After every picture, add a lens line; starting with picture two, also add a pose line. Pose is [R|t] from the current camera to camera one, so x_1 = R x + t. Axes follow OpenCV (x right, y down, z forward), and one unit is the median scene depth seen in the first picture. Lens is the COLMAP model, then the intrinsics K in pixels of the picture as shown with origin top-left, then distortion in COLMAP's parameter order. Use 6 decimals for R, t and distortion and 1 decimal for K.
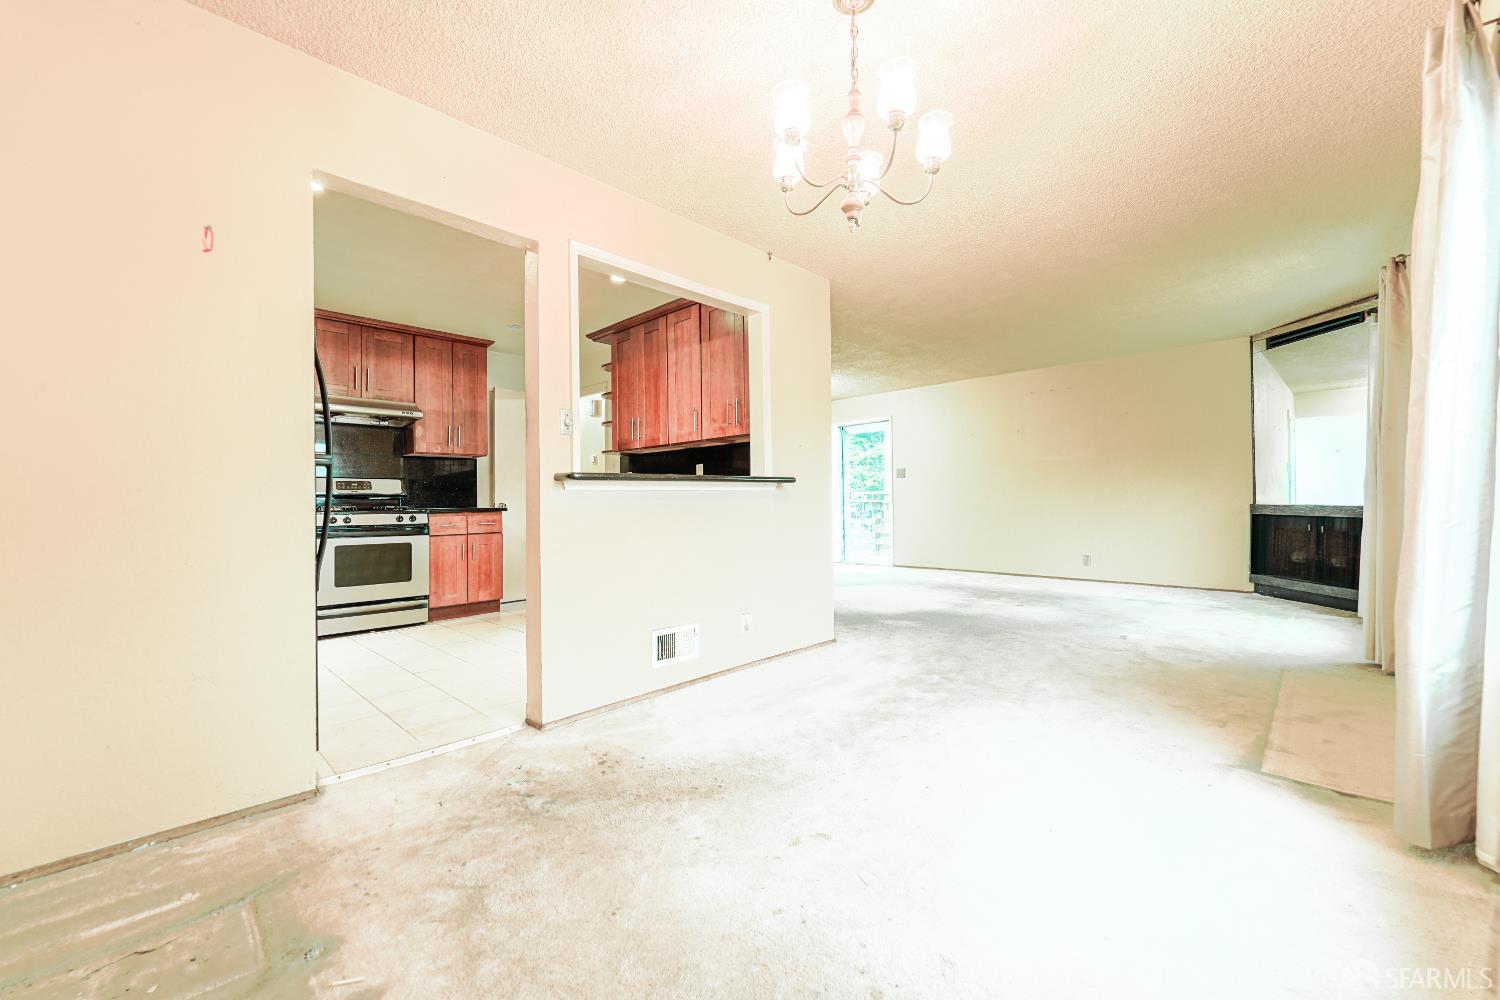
lens RADIAL K [[603.1, 0, 746.7], [0, 603.1, 496.7], [0, 0, 1]] dist [0.000635, -0.002104]
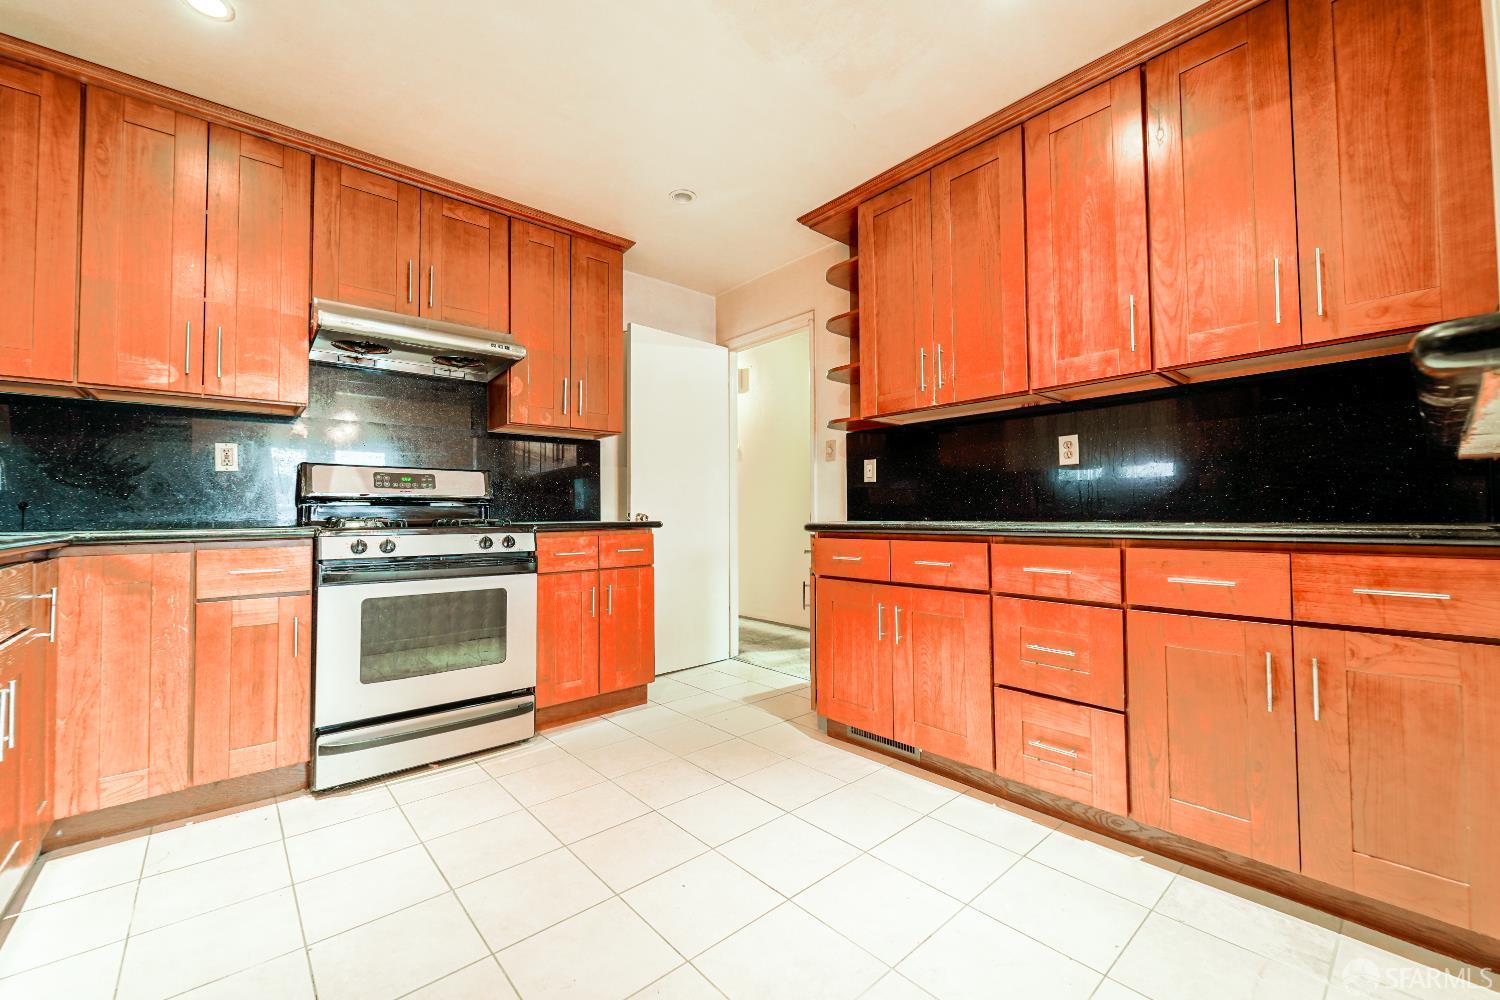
lens RADIAL K [[603.1, 0, 746.7], [0, 603.1, 496.7], [0, 0, 1]] dist [0.000635, -0.002104]
pose [[0.996899, 0.000075, -0.078691, -0.289682], [-0.001724, 0.999780, -0.020882, 0.006830], [0.078672, 0.020953, 0.996680, 0.465250]]
